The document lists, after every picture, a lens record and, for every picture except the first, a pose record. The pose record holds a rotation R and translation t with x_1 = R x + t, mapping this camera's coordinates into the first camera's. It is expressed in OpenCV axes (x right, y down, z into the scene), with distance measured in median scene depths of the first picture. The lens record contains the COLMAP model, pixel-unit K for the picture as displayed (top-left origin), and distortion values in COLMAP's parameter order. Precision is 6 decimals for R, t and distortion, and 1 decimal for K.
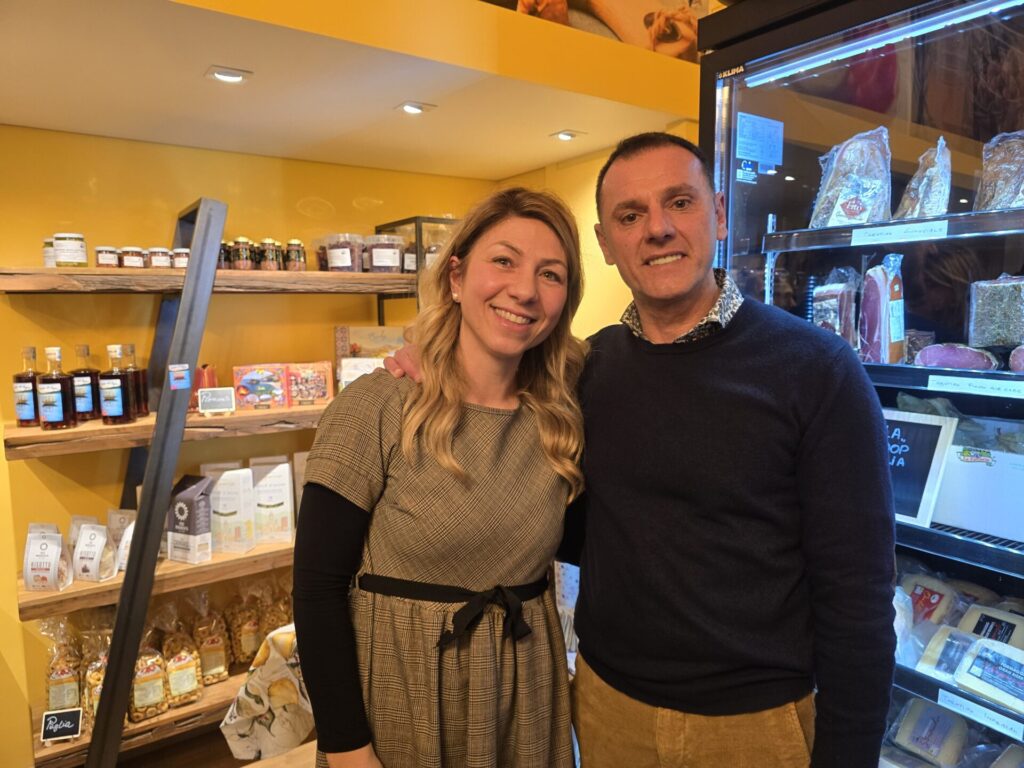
lens RADIAL K [[703.9, 0, 512.0], [0, 703.9, 384.0], [0, 0, 1]] dist [0.006165, 0.001131]
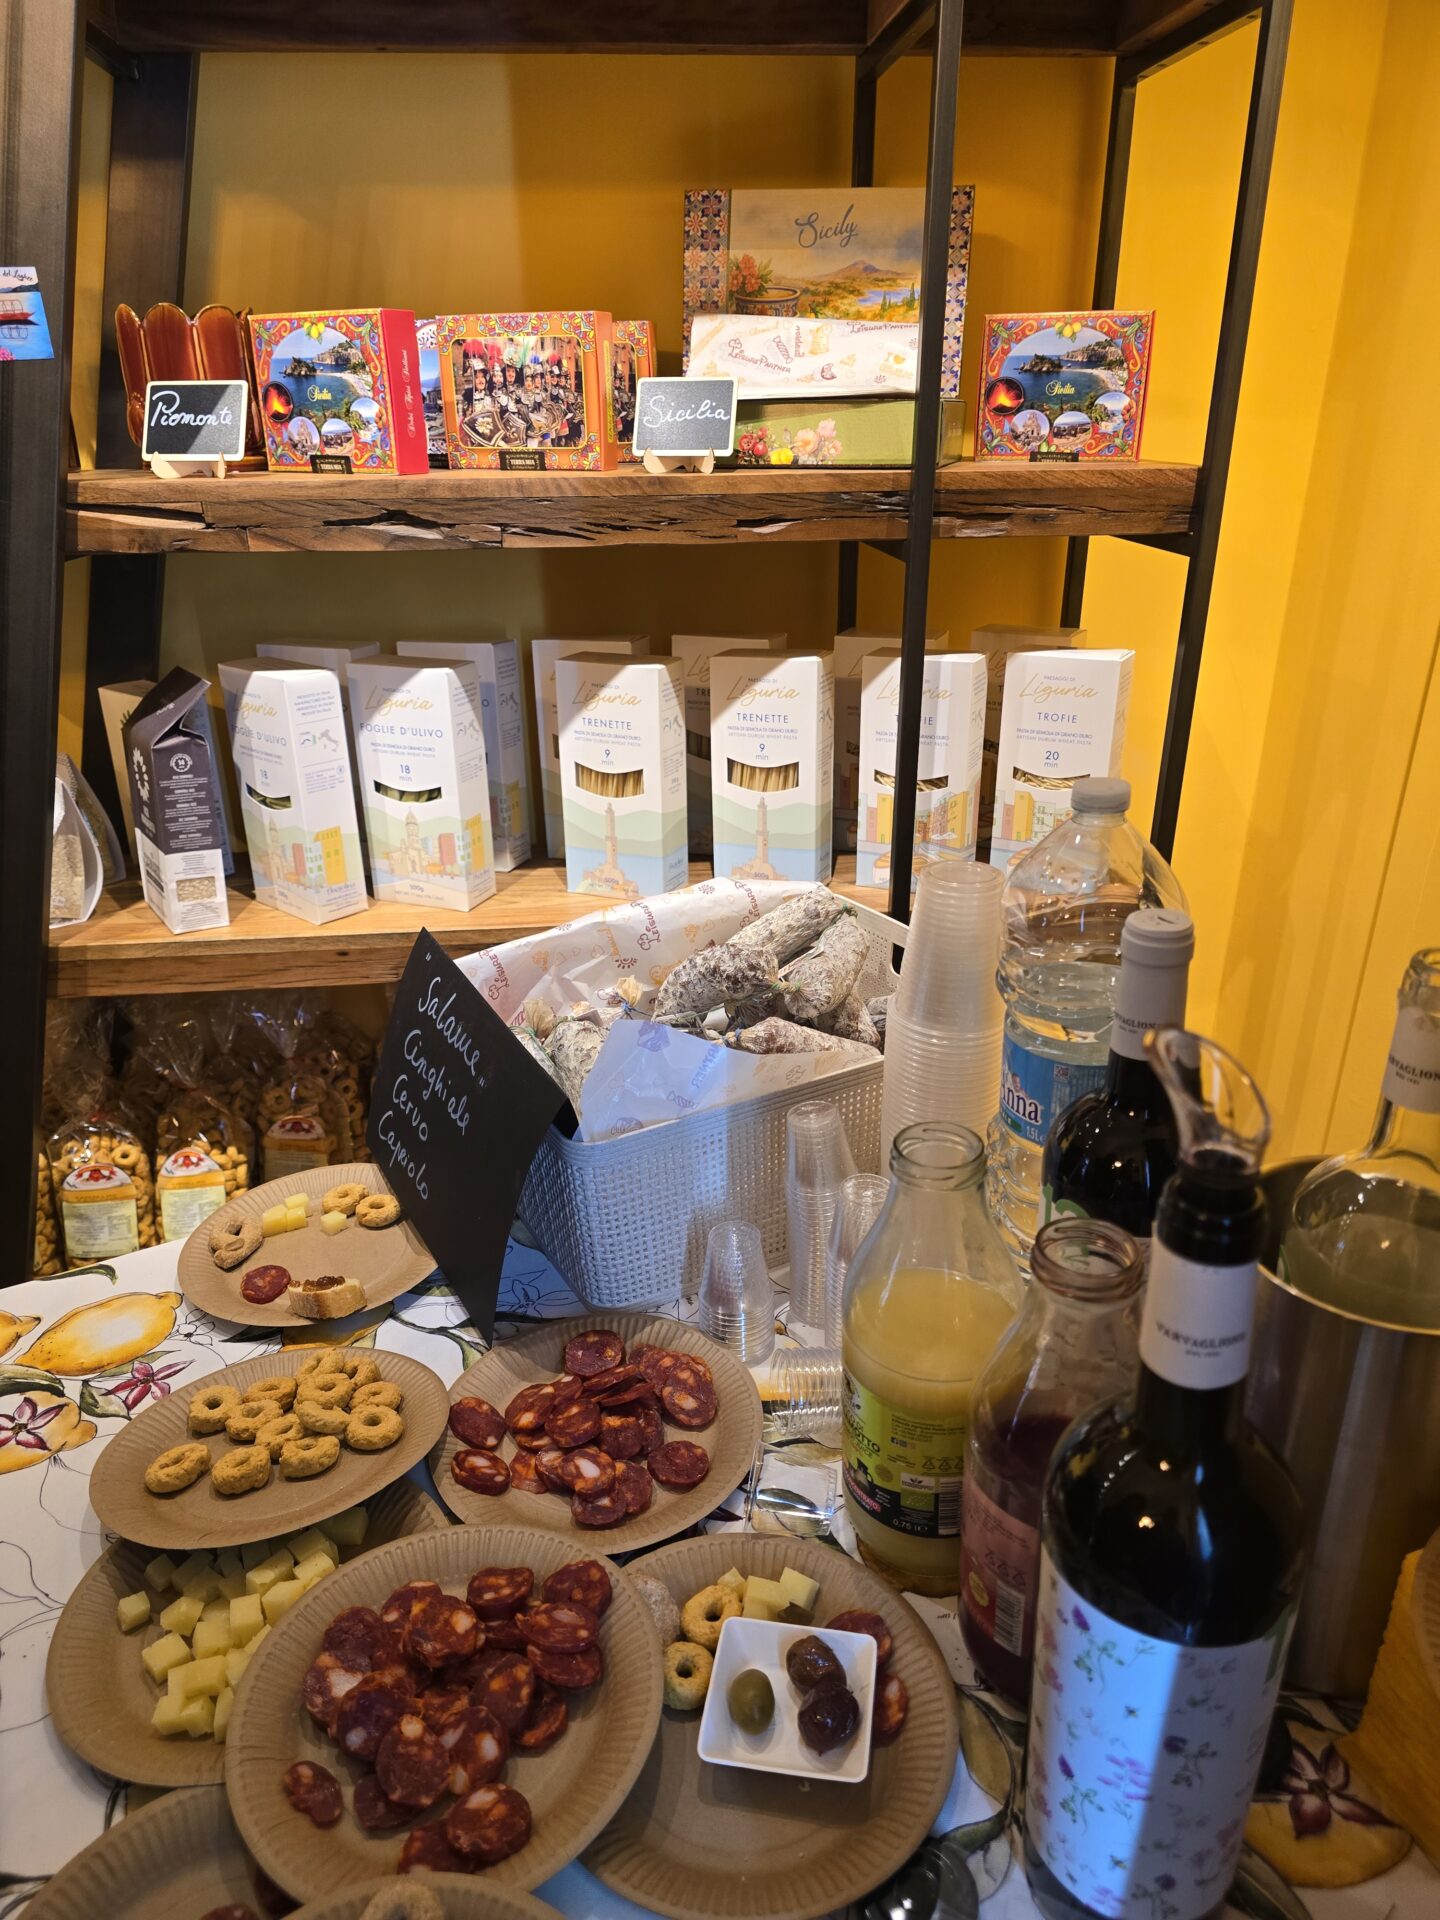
lens RADIAL K [[1292.5, 0, 720.0], [0, 1292.5, 960.0], [0, 0, 1]] dist [0.004605, -0.001023]
pose [[0.871477, 0.206090, -0.445033, 0.065456], [-0.057472, 0.944086, 0.324652, 0.047646], [0.487057, -0.257350, 0.834594, 0.597399]]
